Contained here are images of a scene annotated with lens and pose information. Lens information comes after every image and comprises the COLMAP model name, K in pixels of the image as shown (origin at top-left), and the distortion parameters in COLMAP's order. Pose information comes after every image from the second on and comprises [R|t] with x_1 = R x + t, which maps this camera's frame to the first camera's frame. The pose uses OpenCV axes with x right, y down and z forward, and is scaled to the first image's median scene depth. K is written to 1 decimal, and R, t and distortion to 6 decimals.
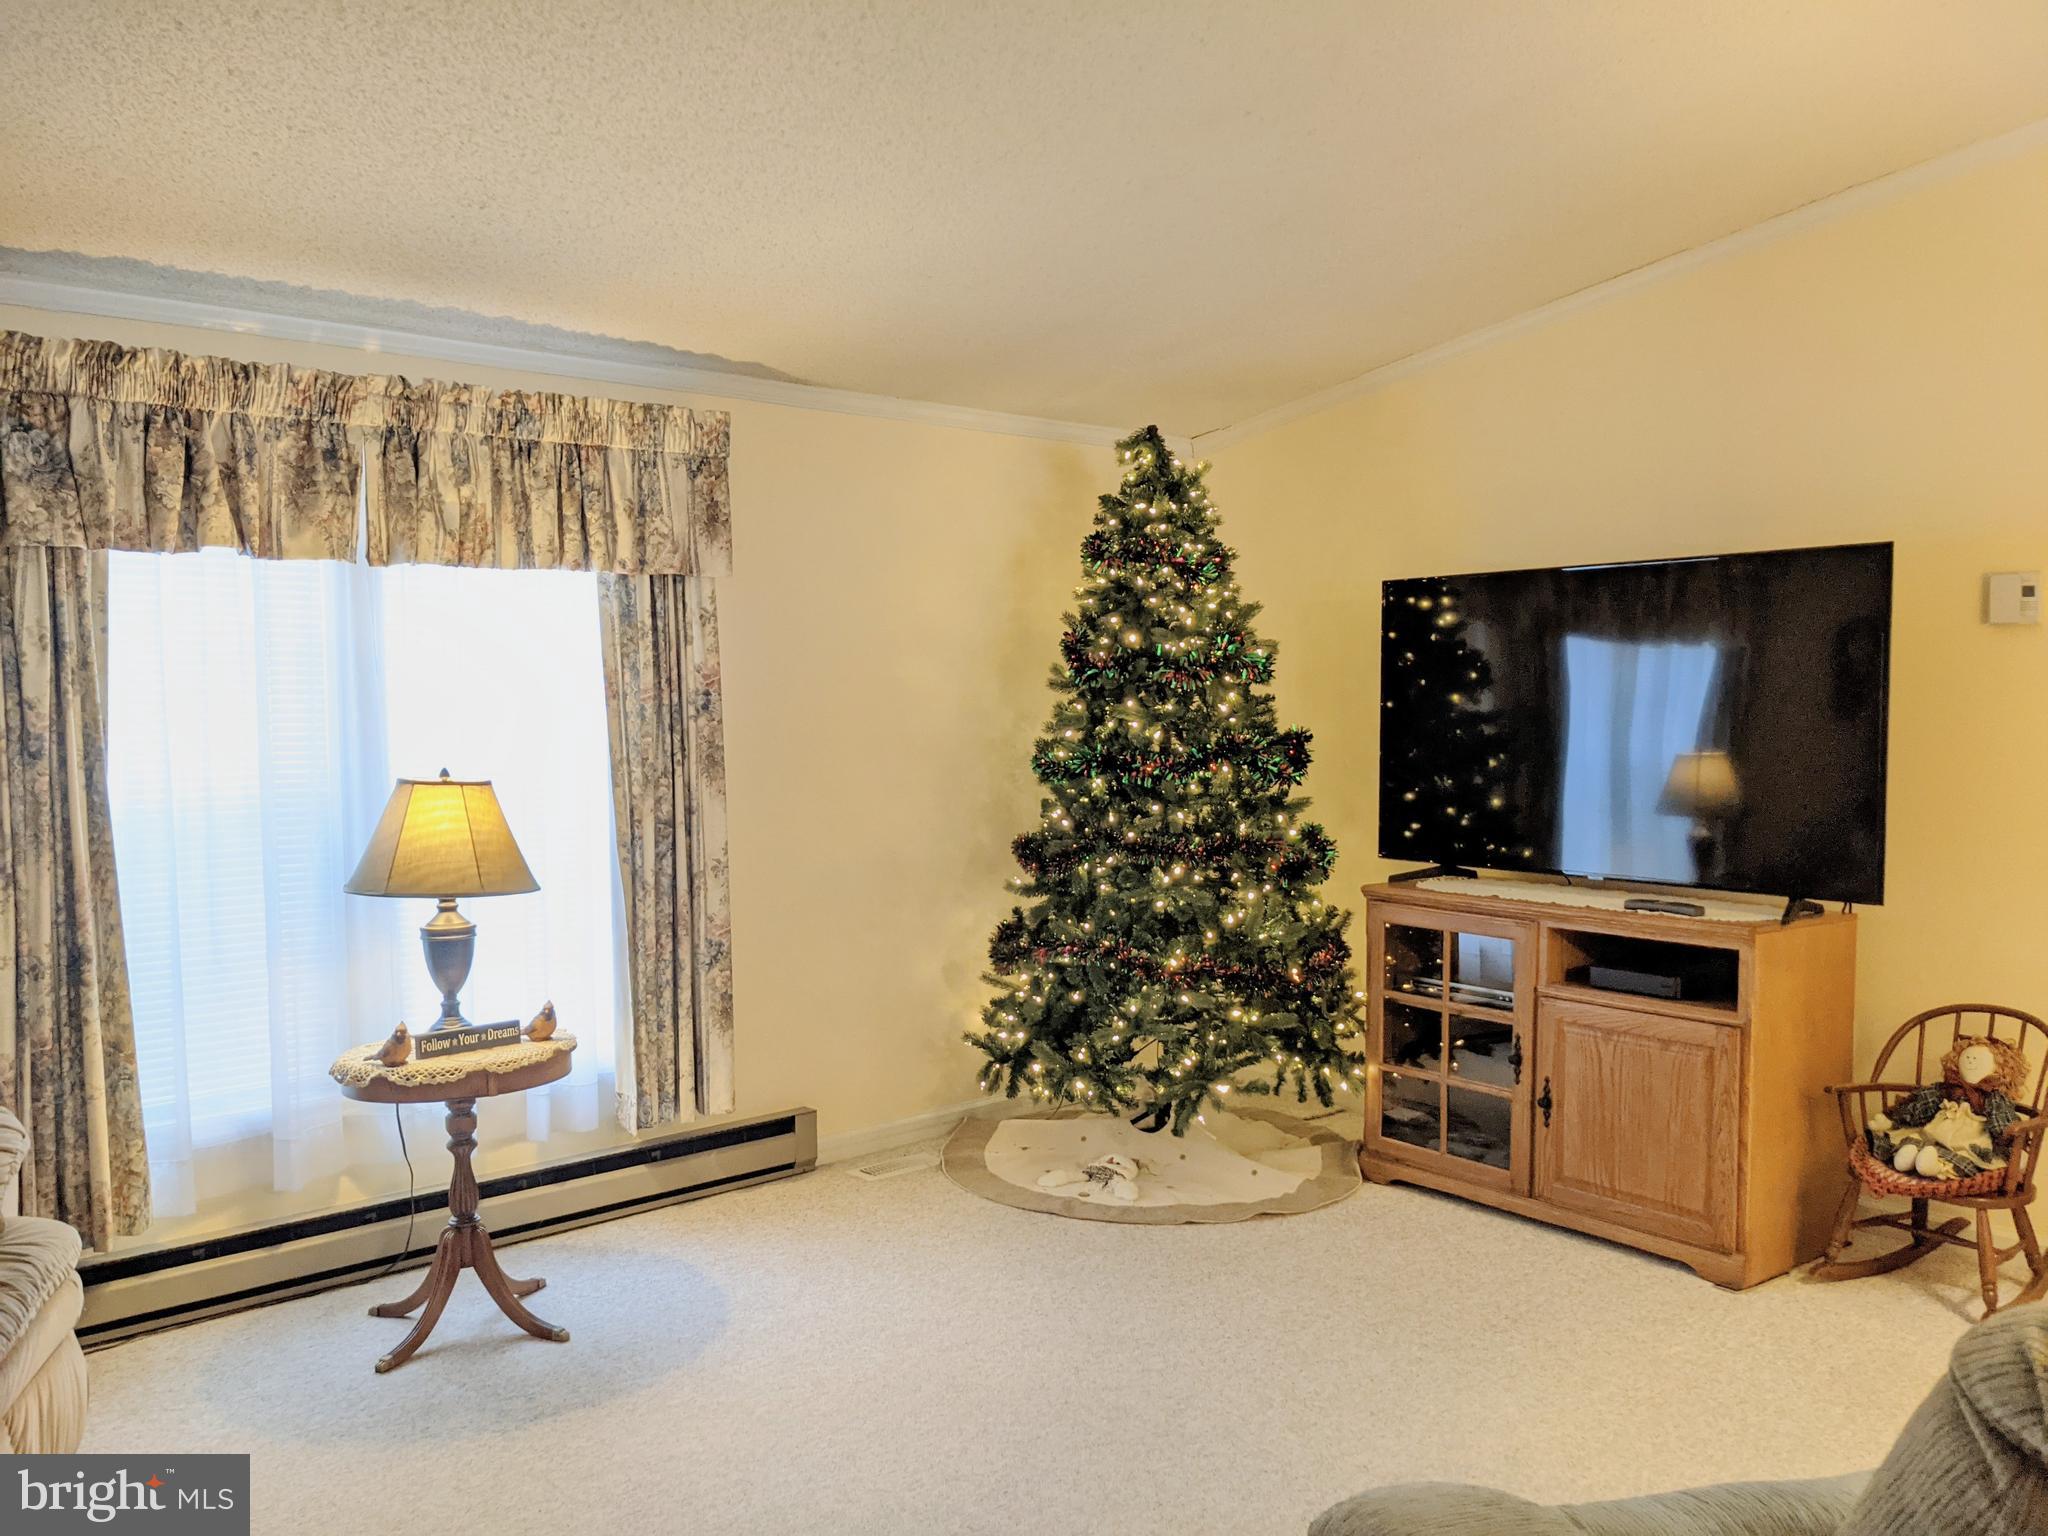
lens RADIAL K [[1626.3, 0, 979.5], [0, 1626.3, 797.9], [0, 0, 1]] dist [0.041461, -0.009018]
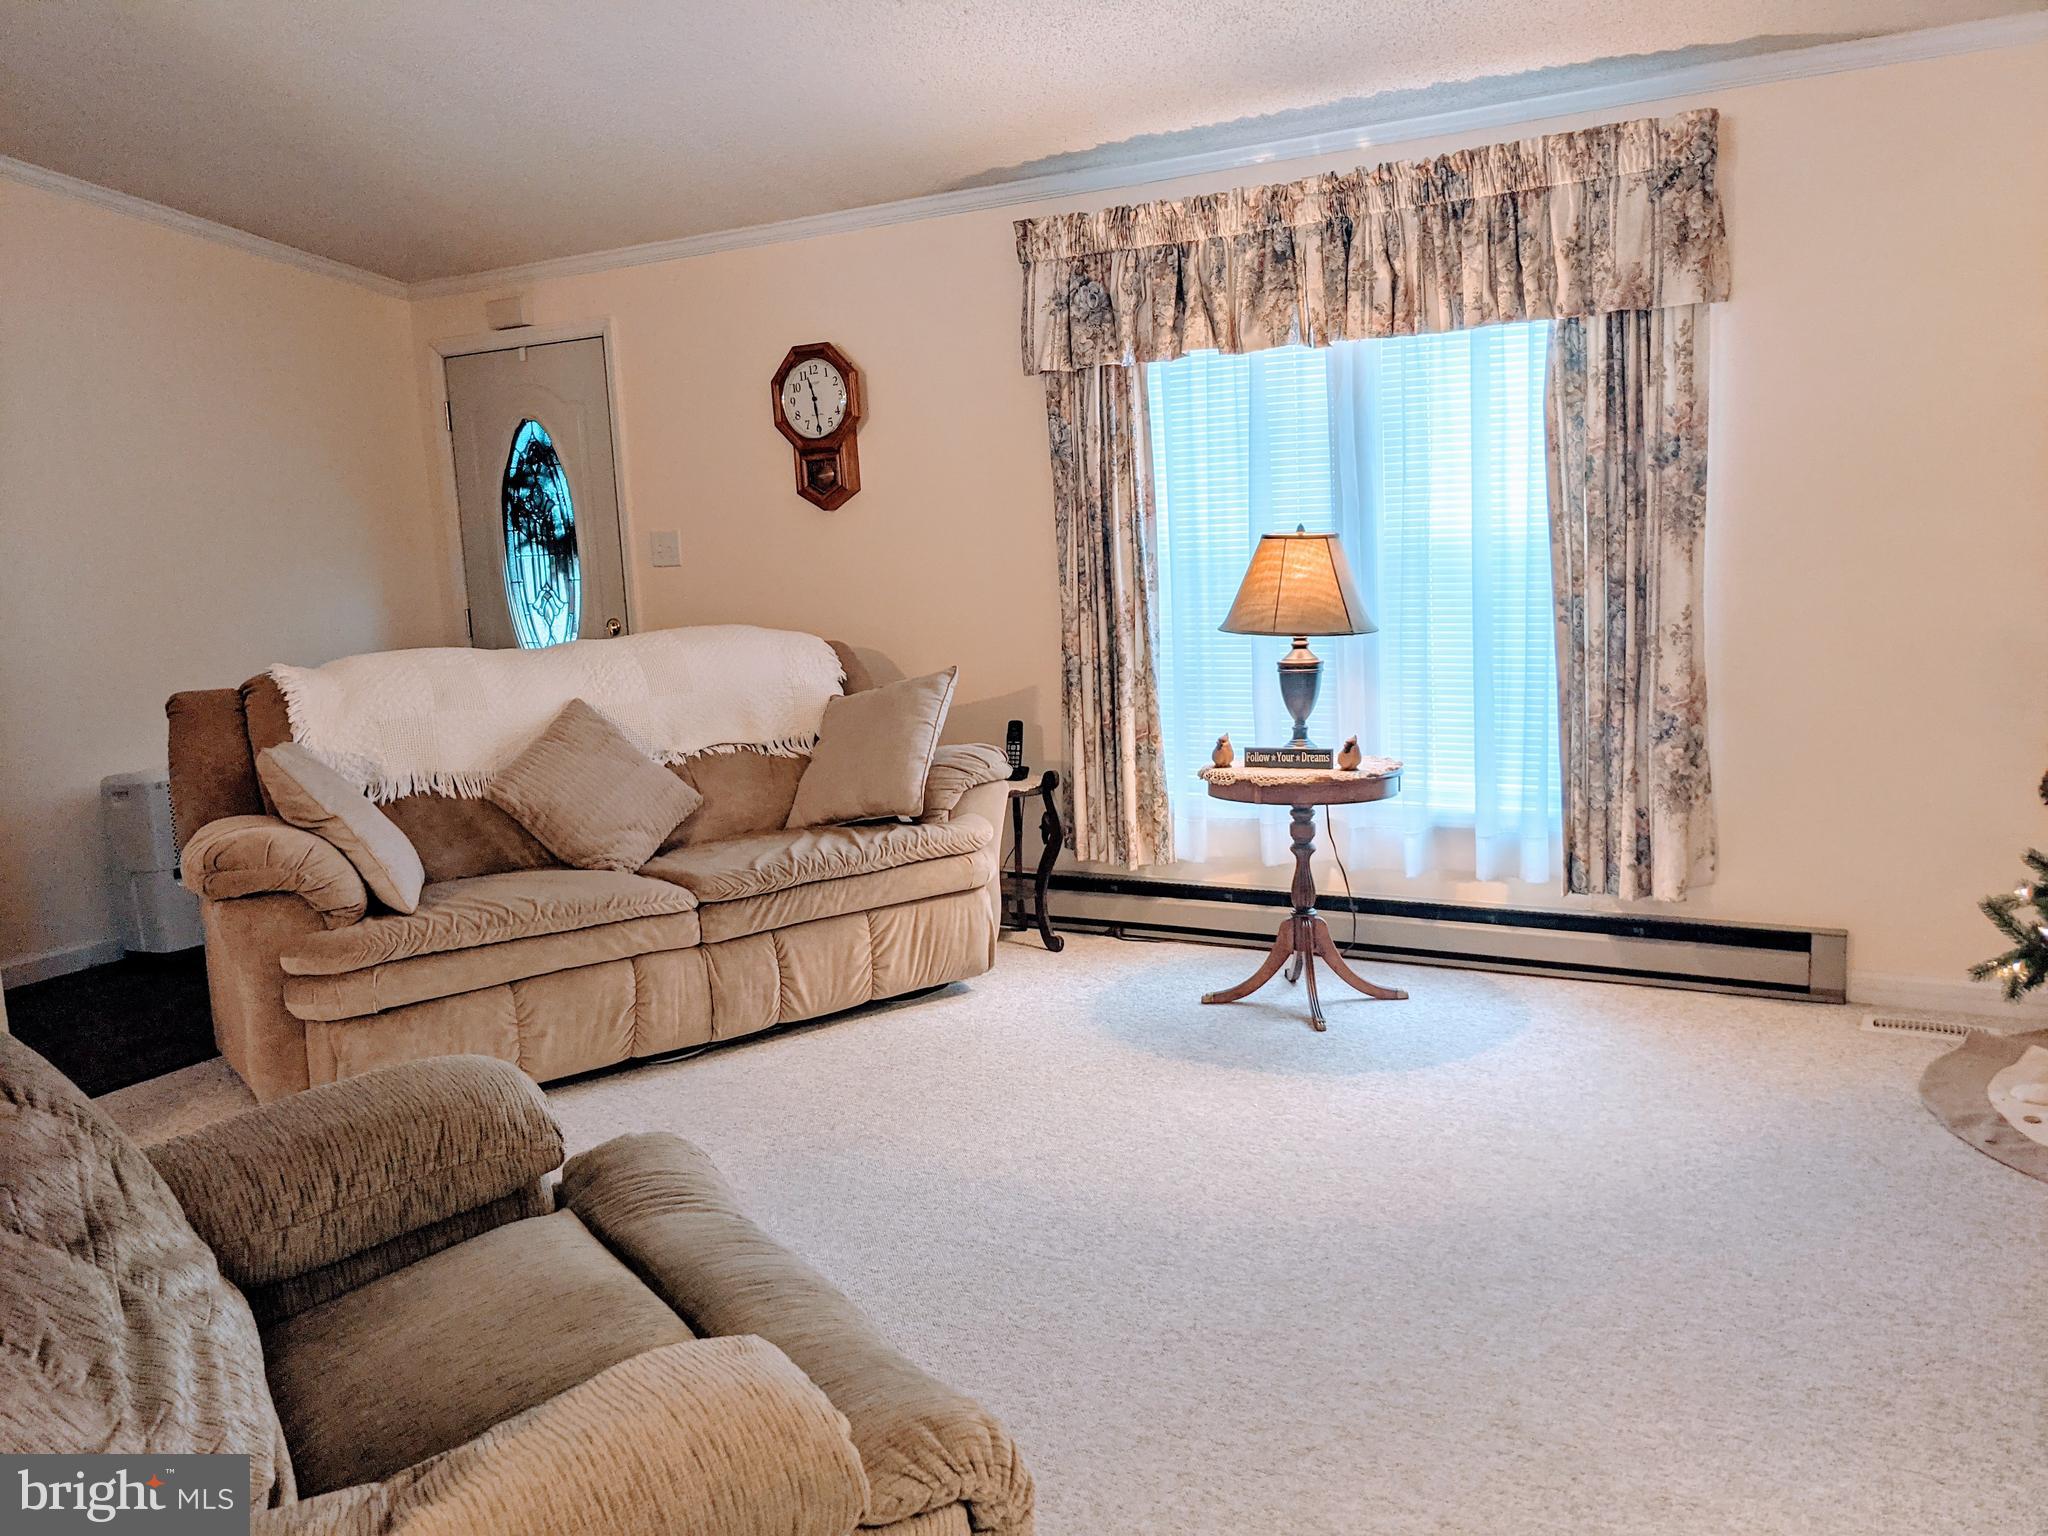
lens RADIAL K [[1637.0, 0, 1024.0], [0, 1637.0, 768.0], [0, 0, 1]] dist [0.054768, -0.081228]
pose [[0.334447, 0.135102, -0.932681, 0.656046], [-0.018629, 0.990425, 0.136786, -0.002212], [0.942231, -0.028373, 0.333761, 0.390302]]
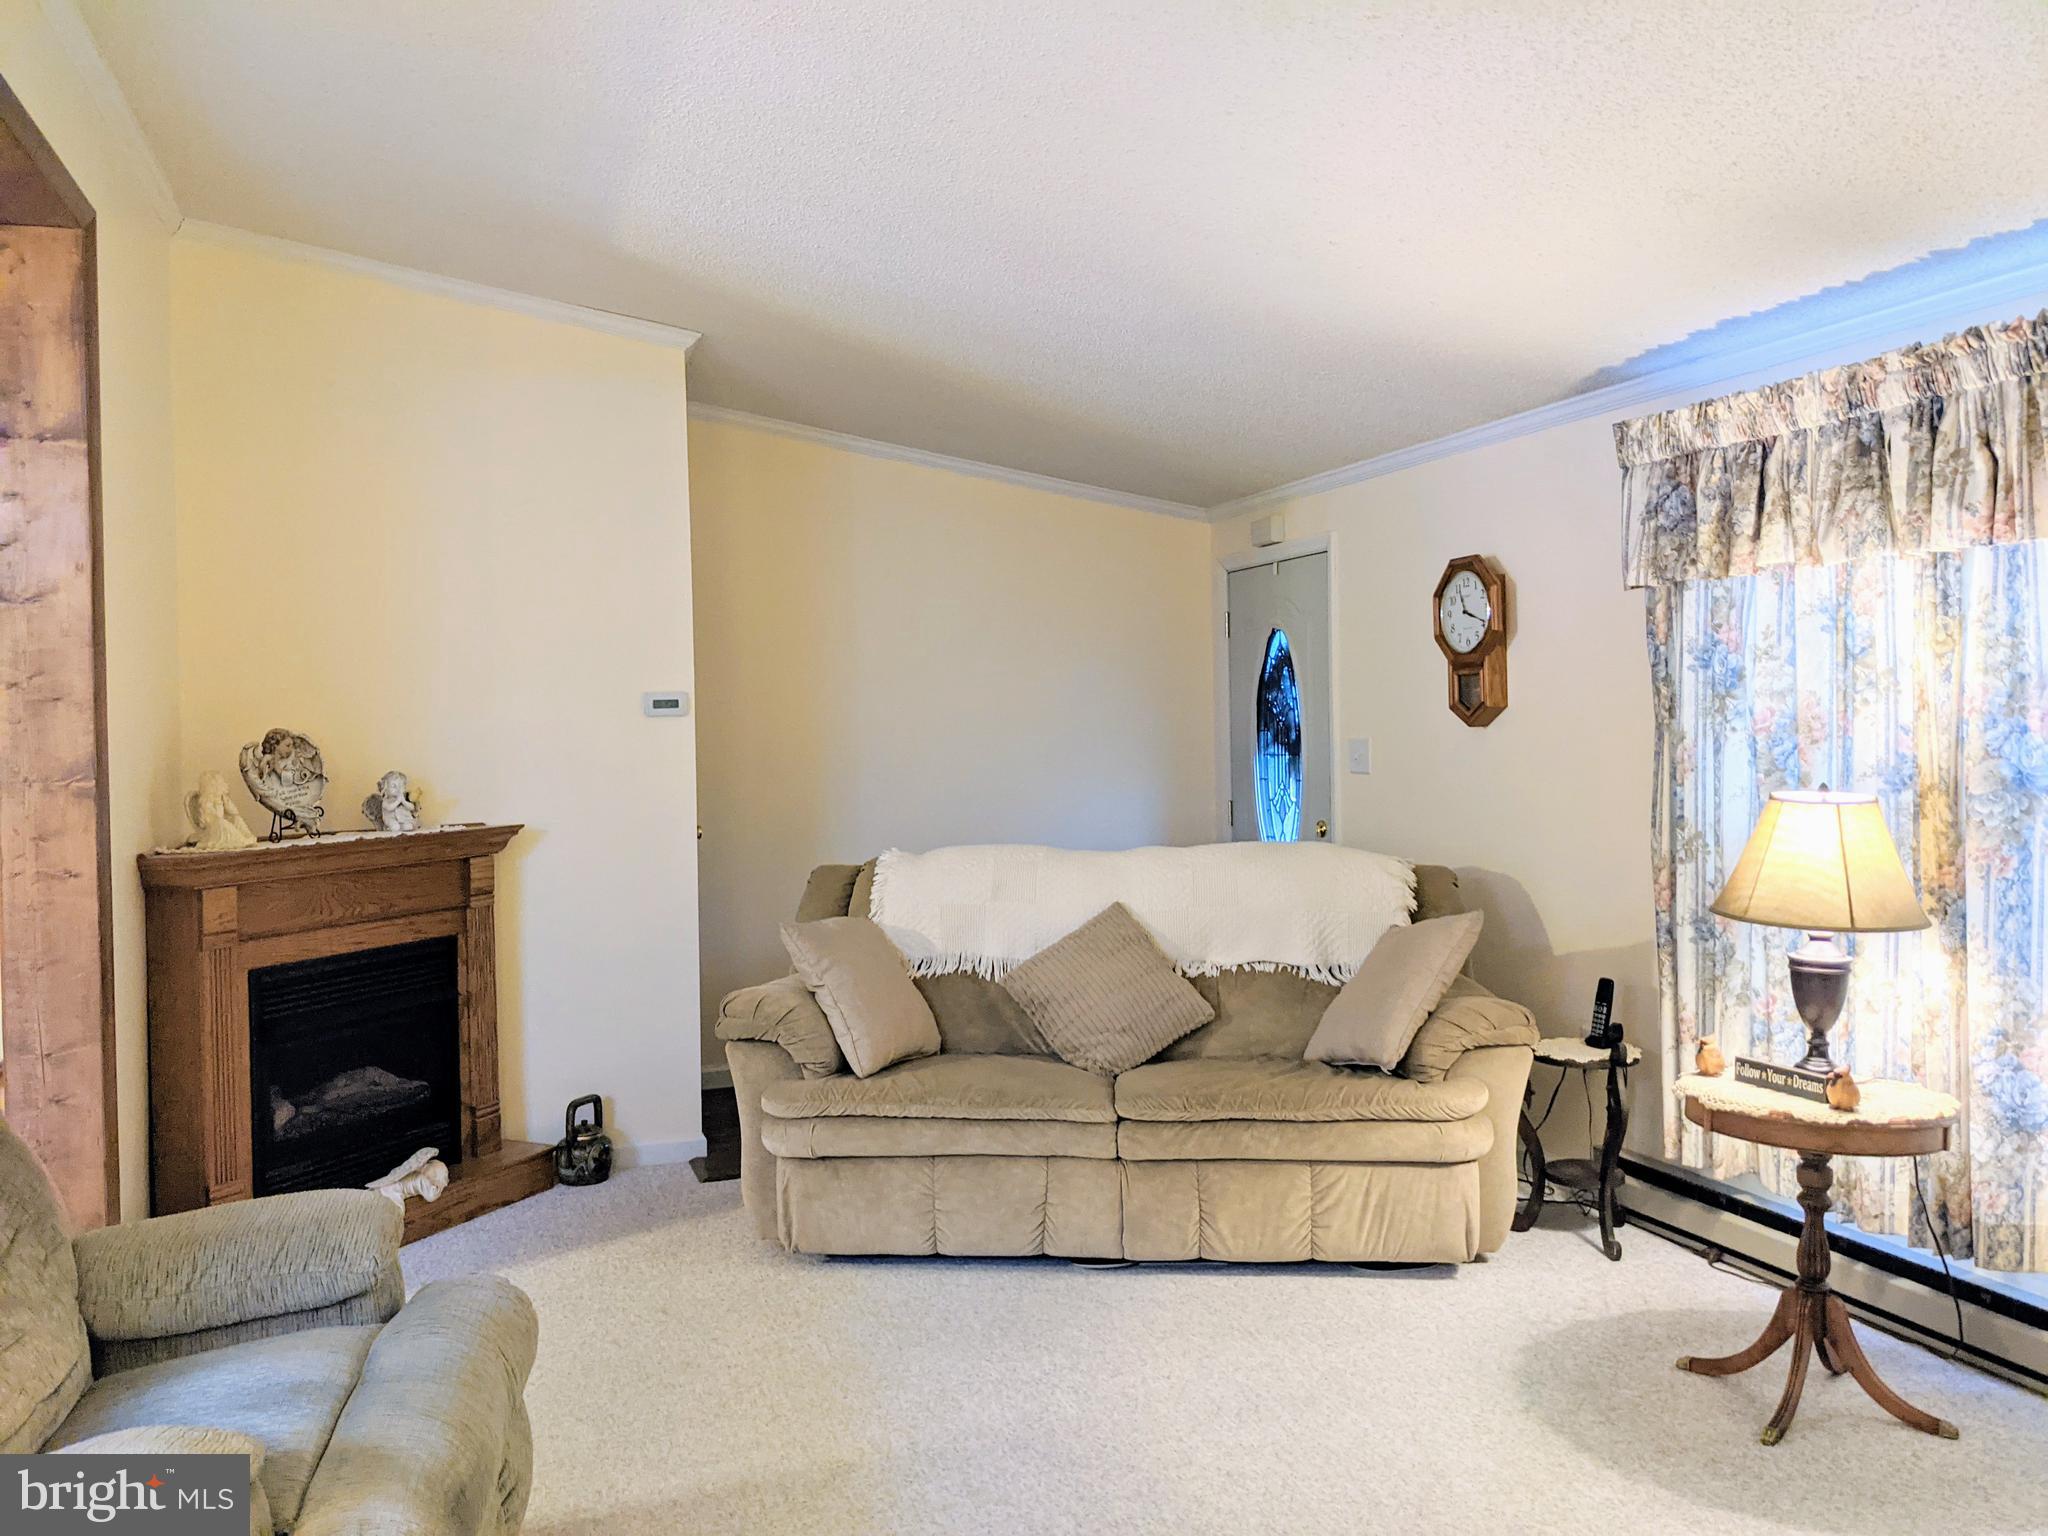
lens RADIAL K [[1639.9, 0, 1026.7], [0, 1639.9, 738.7], [0, 0, 1]] dist [-0.001786, -0.005440]
pose [[-0.367580, 0.025274, -0.929649, 0.626822], [-0.044309, 0.998020, 0.044652, -0.058067], [0.928936, 0.057605, -0.365732, 0.846130]]
